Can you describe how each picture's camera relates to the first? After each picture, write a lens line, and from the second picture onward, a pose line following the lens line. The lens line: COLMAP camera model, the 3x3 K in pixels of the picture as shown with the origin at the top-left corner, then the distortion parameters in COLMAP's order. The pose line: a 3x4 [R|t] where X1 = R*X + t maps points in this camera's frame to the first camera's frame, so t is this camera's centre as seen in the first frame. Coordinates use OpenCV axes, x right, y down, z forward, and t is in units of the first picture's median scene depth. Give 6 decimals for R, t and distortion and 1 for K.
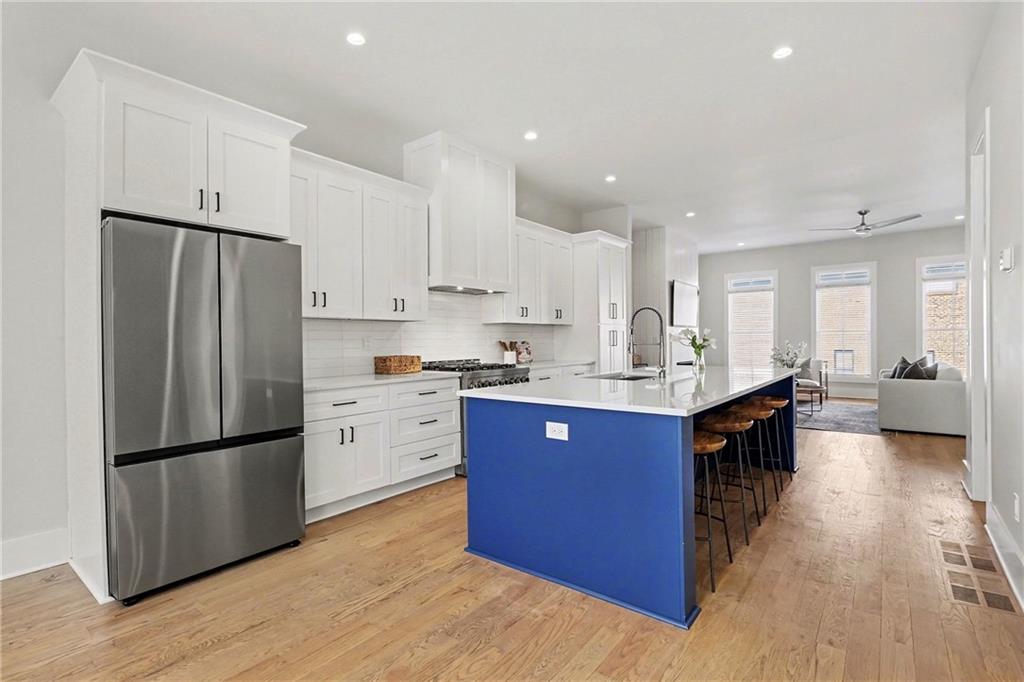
lens RADIAL K [[479.5, 0, 512.0], [0, 479.5, 341.0], [0, 0, 1]] dist [0.000186, -0.000324]
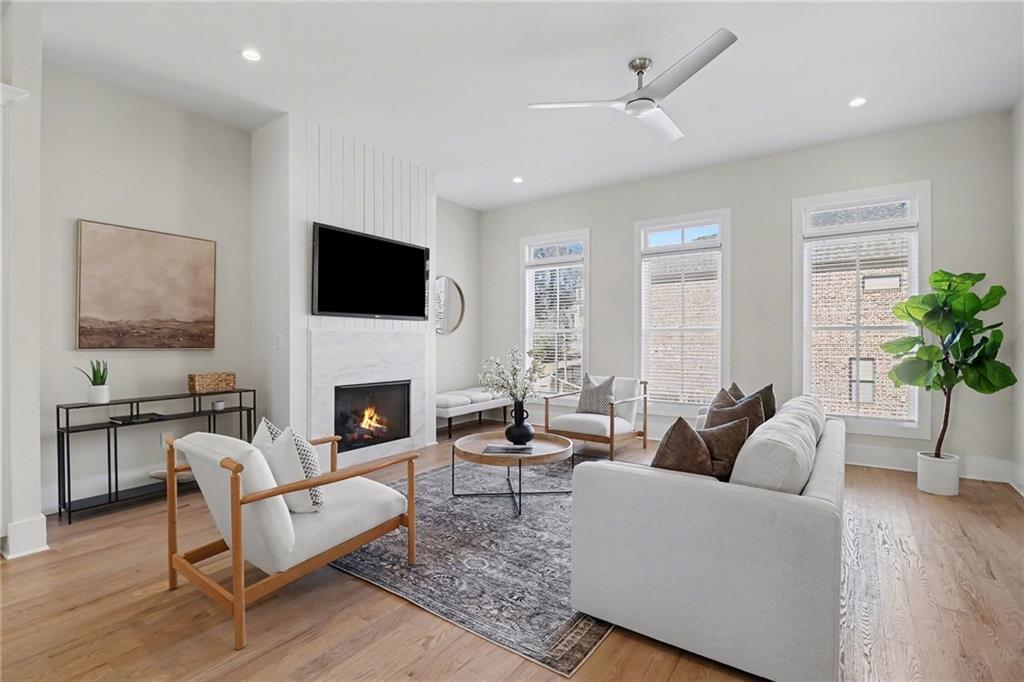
lens RADIAL K [[479.5, 0, 512.0], [0, 479.5, 341.0], [0, 0, 1]] dist [0.000186, -0.000324]
pose [[0.999128, 0.013944, 0.039367, 0.507290], [-0.013974, 0.999902, 0.000474, -0.007924], [-0.039356, -0.001023, 0.999225, 0.472072]]
